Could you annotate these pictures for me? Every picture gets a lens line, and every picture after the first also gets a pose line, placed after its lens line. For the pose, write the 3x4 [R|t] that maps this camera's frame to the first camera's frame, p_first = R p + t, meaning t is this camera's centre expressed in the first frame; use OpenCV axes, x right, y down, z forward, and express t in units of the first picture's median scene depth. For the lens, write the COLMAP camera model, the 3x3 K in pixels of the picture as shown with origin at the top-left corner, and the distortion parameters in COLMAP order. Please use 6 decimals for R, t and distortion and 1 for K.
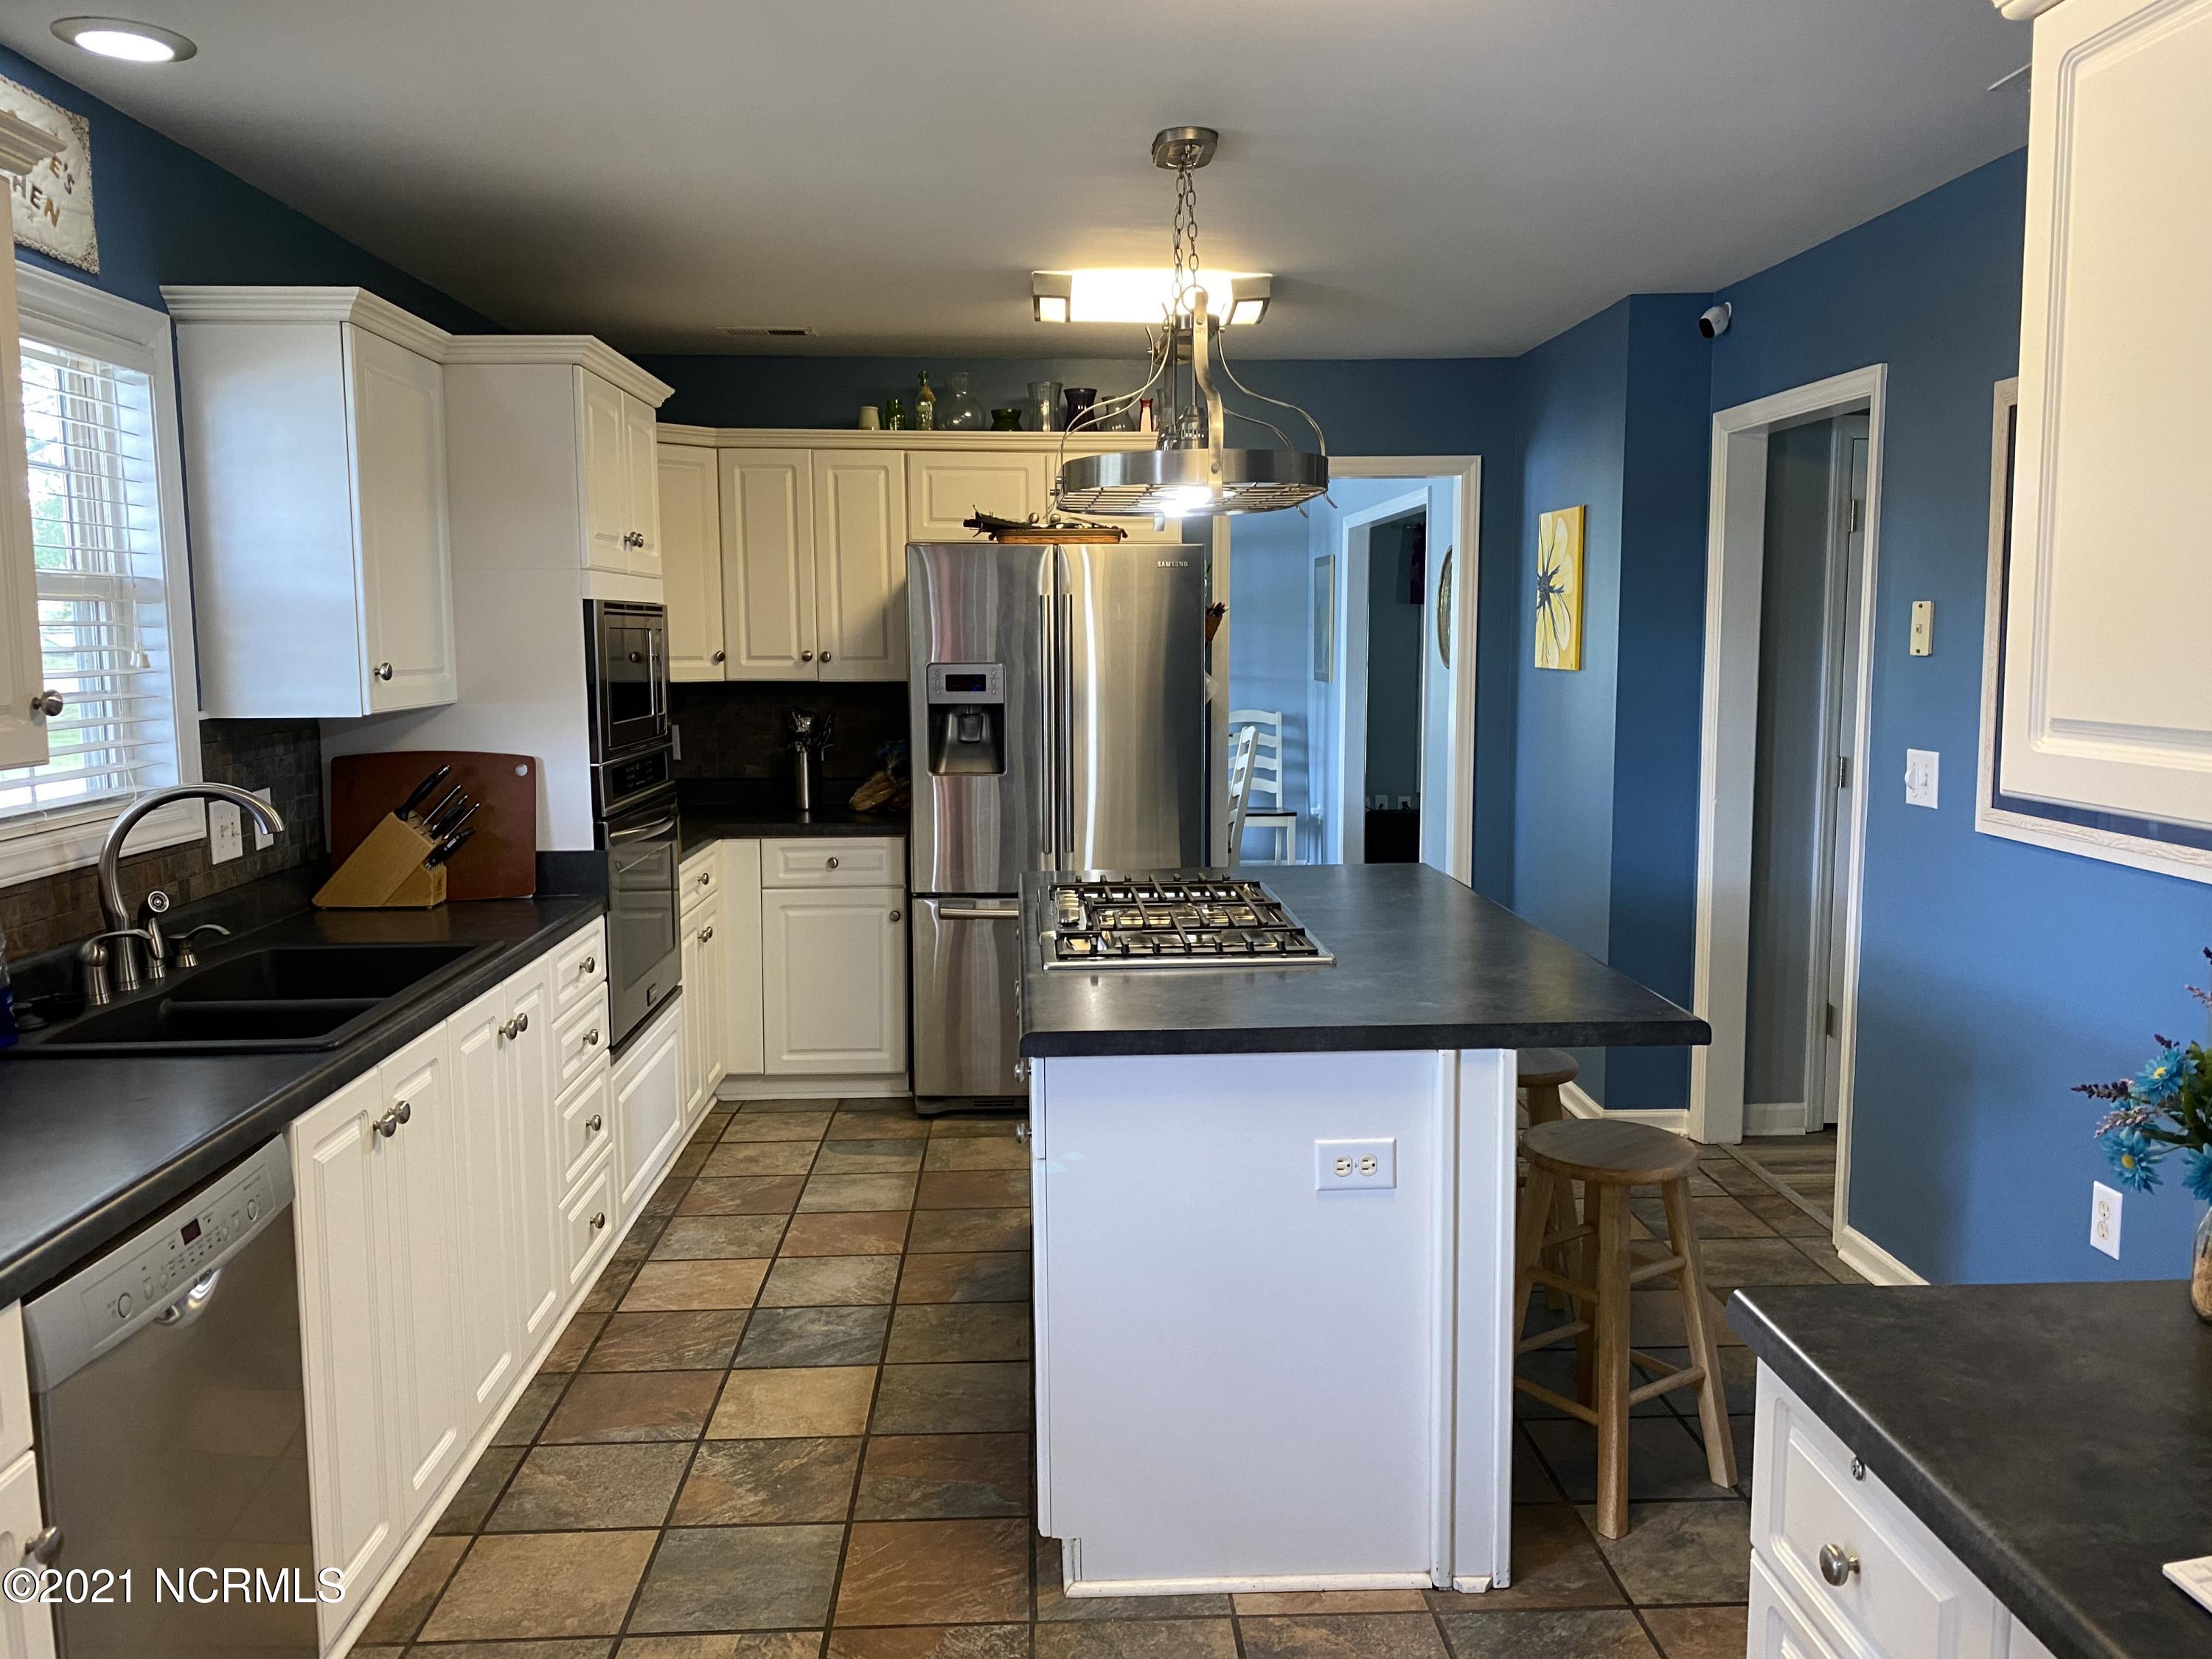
lens RADIAL K [[1696.4, 0, 1107.1], [0, 1696.4, 820.7], [0, 0, 1]] dist [0.112247, -0.187279]
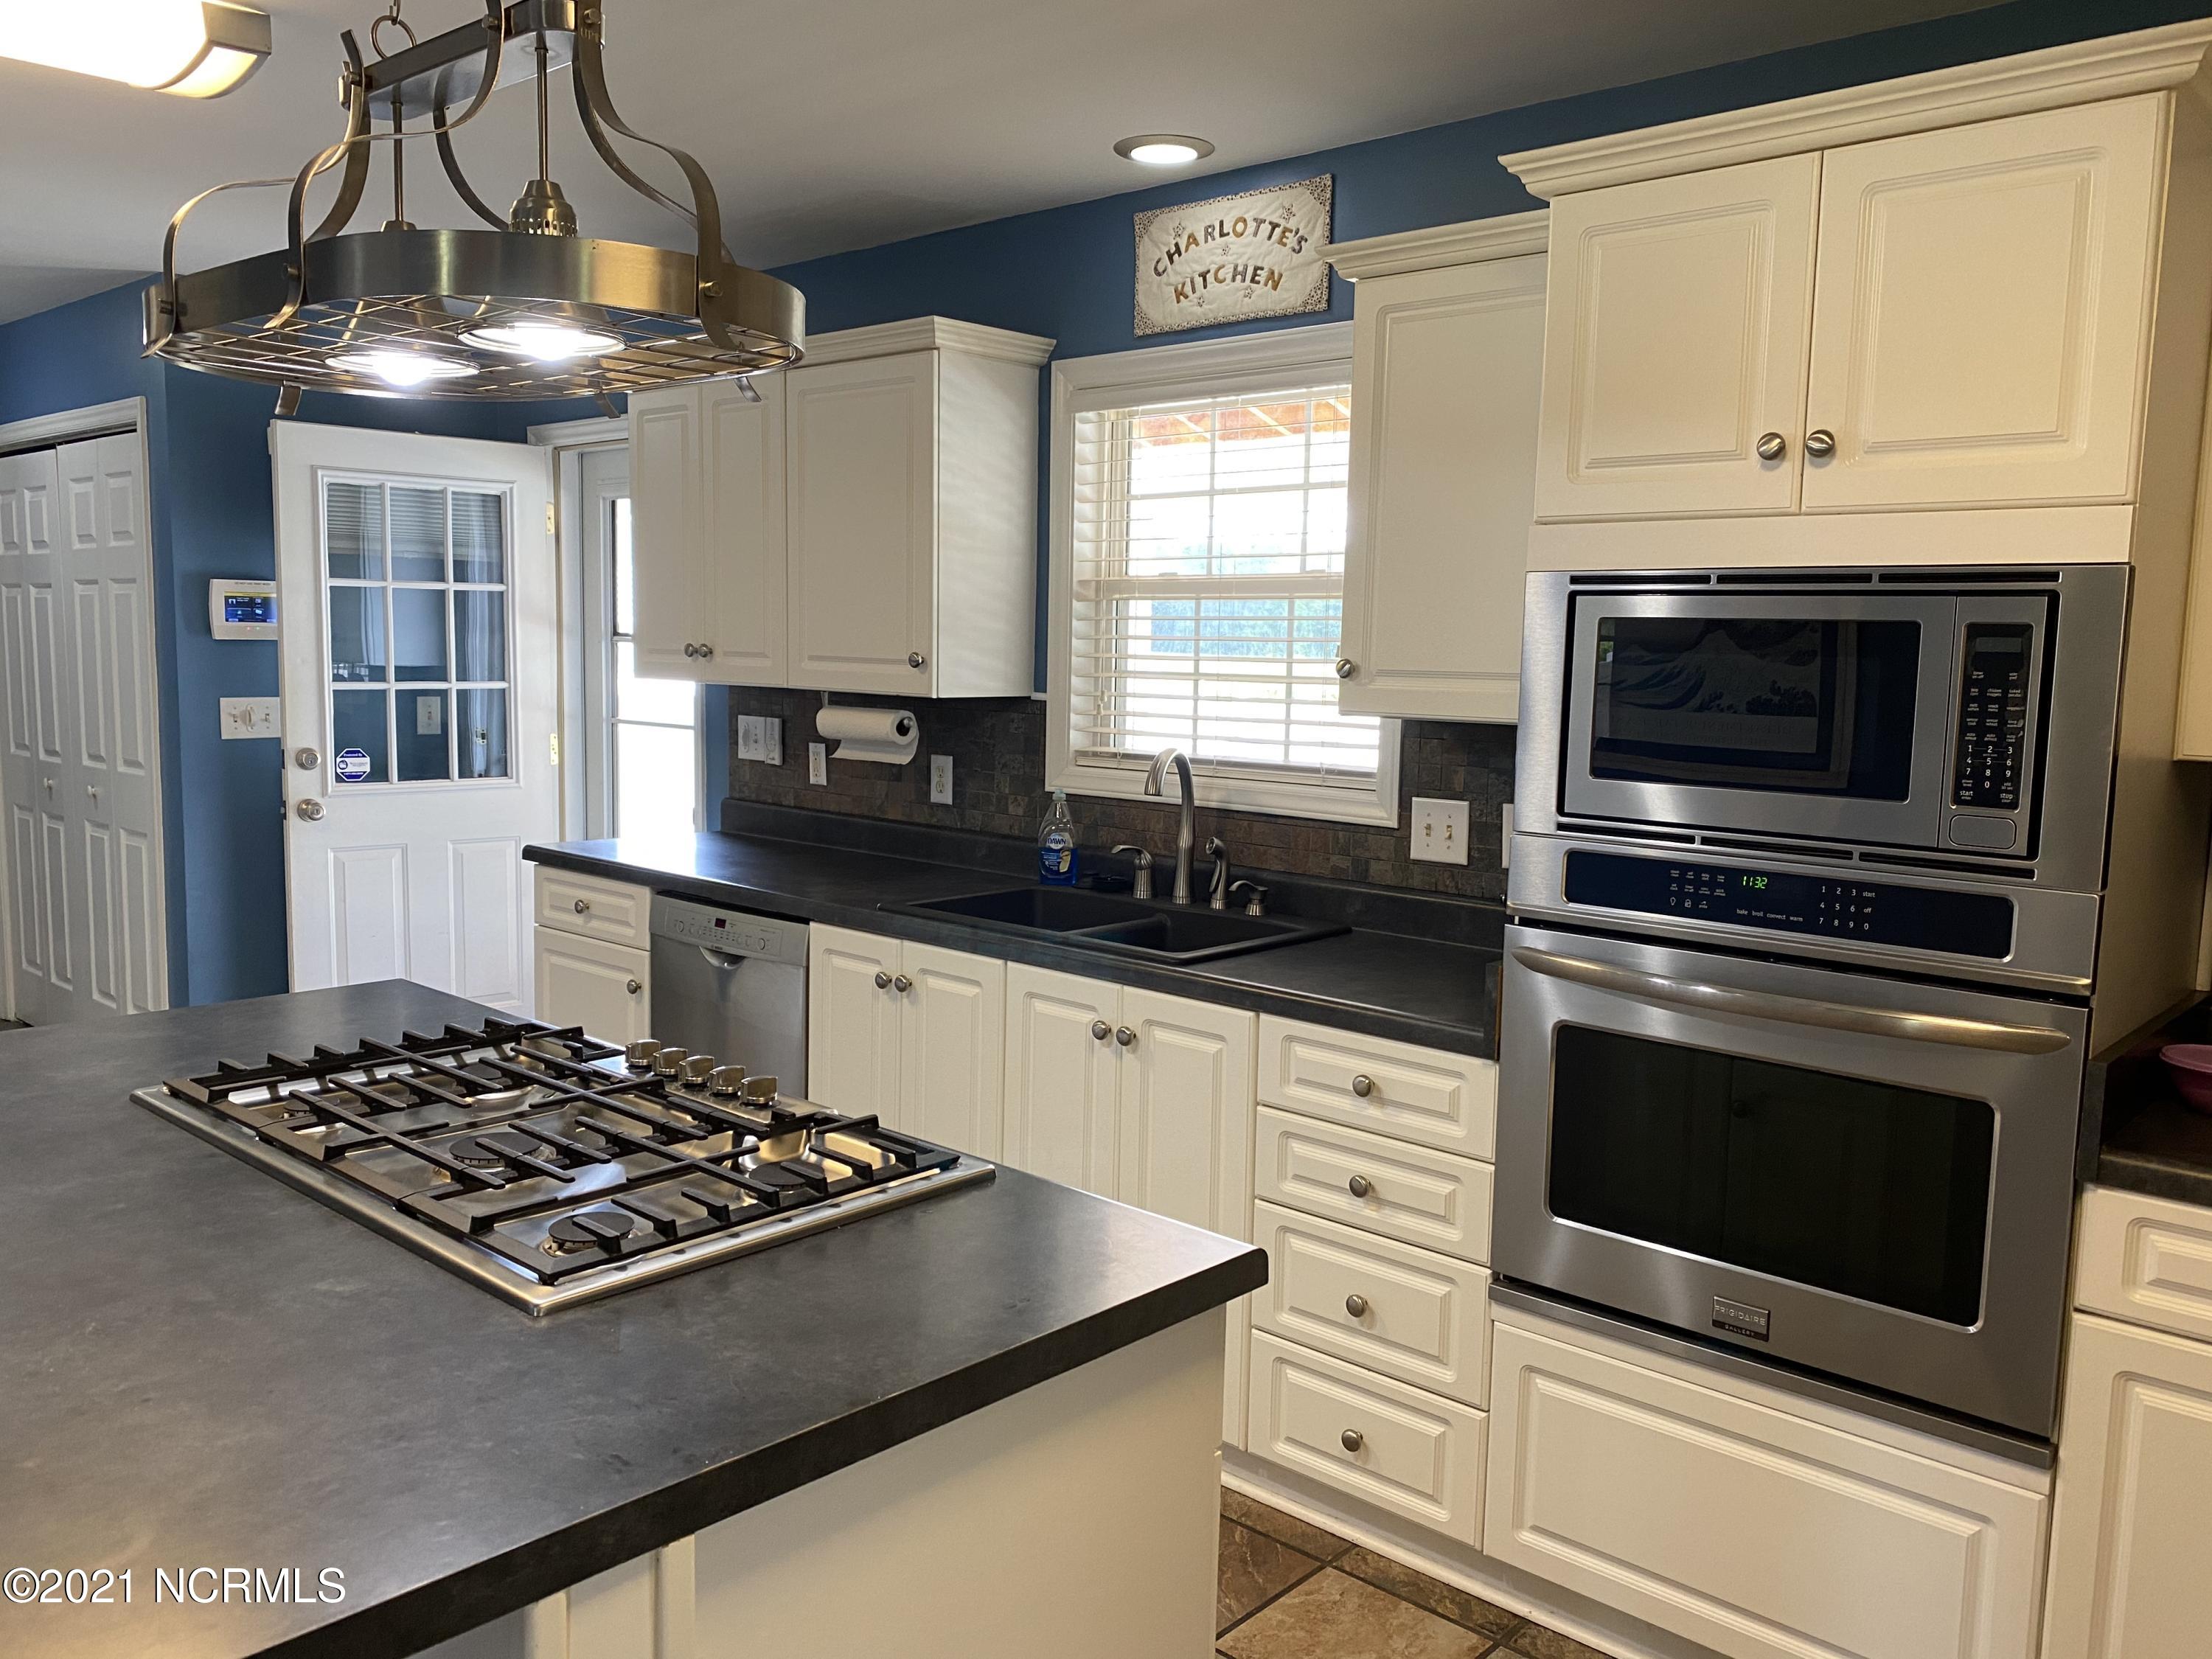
lens RADIAL K [[1696.4, 0, 1107.1], [0, 1696.4, 820.7], [0, 0, 1]] dist [0.112247, -0.187279]
pose [[-0.708903, 0.065118, -0.702293, 0.198094], [-0.096895, 0.977296, 0.188423, -0.109592], [0.698618, 0.201623, -0.686499, 1.026397]]
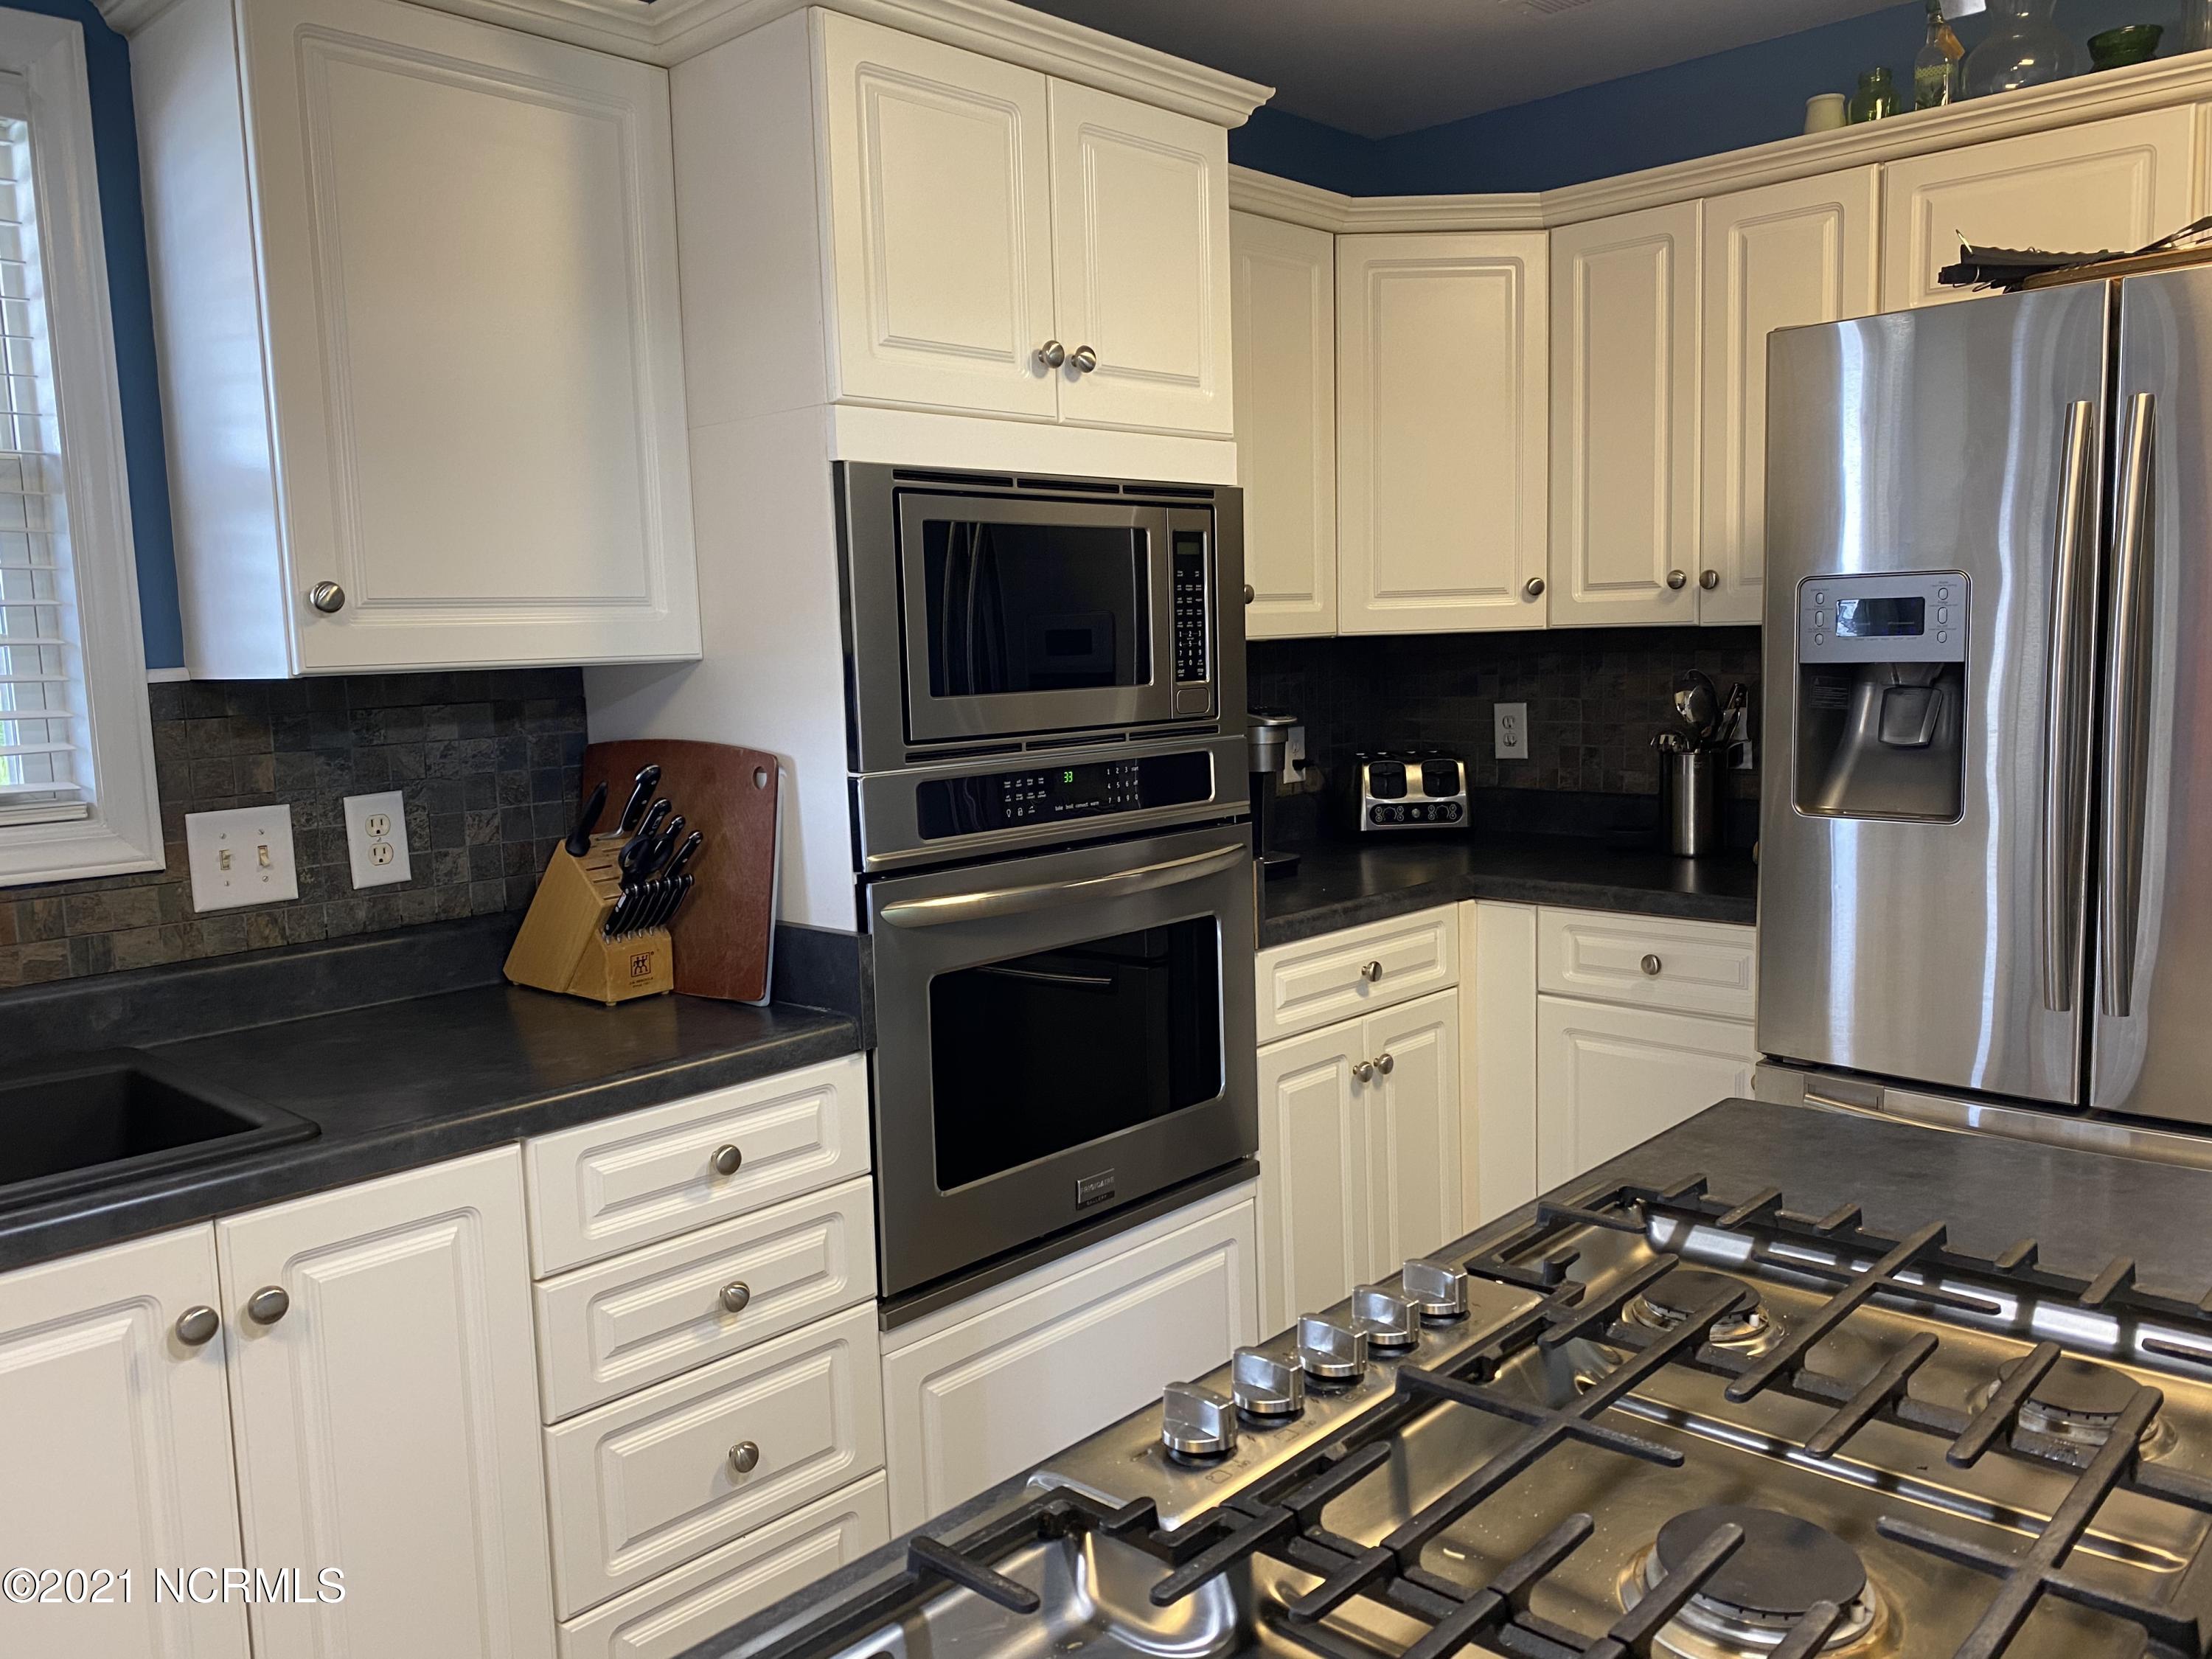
lens RADIAL K [[1696.4, 0, 1107.1], [0, 1696.4, 820.7], [0, 0, 1]] dist [0.112247, -0.187279]
pose [[0.696975, 0.063644, -0.714266, 0.105755], [-0.053486, 0.997893, 0.036725, -0.032367], [0.715098, 0.012607, 0.698910, 0.527809]]
